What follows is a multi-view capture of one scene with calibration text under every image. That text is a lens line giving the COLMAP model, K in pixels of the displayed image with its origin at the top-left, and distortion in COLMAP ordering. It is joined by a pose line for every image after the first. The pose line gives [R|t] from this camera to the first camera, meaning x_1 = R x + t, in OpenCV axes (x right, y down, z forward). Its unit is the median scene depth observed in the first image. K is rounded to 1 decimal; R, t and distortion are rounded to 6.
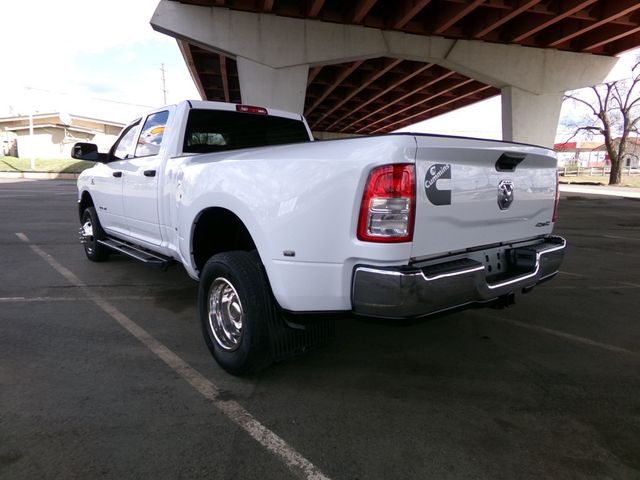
lens RADIAL K [[434.4, 0, 320.0], [0, 434.4, 240.0], [0, 0, 1]] dist [-0.046020, 0.089744]
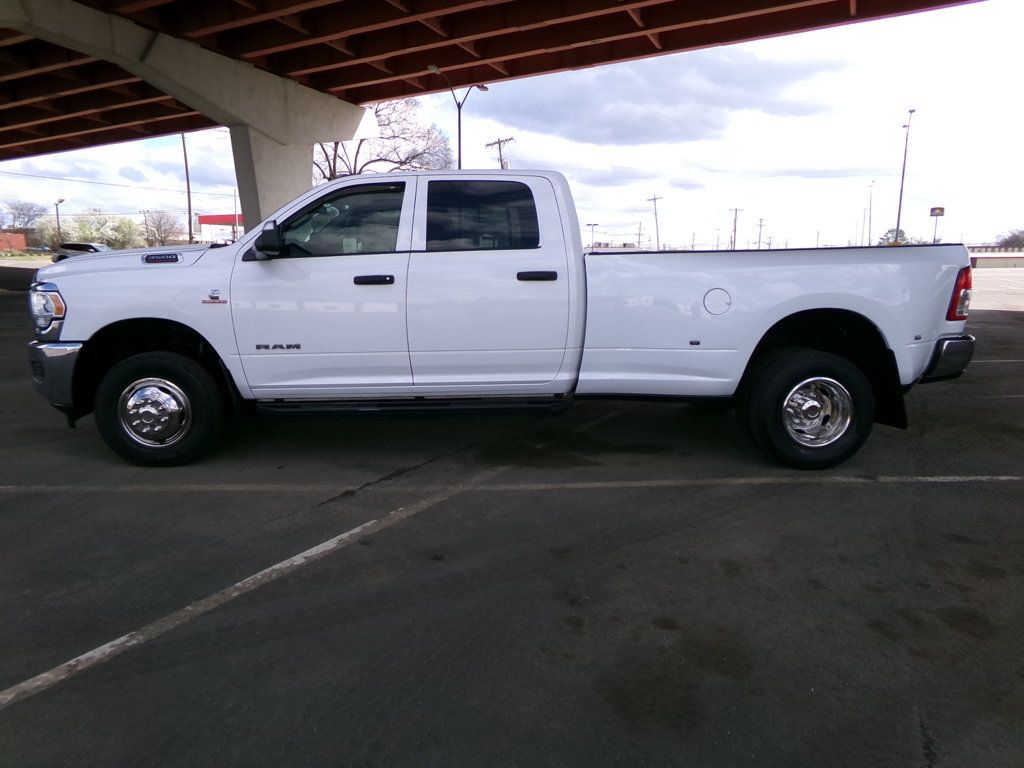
lens RADIAL K [[695.0, 0, 512.0], [0, 695.0, 384.0], [0, 0, 1]] dist [-0.046020, 0.089744]
pose [[0.623564, -0.151359, 0.766980, -0.178077], [0.130838, 0.987446, 0.088494, -0.012385], [-0.770746, 0.045169, 0.635539, 0.048651]]
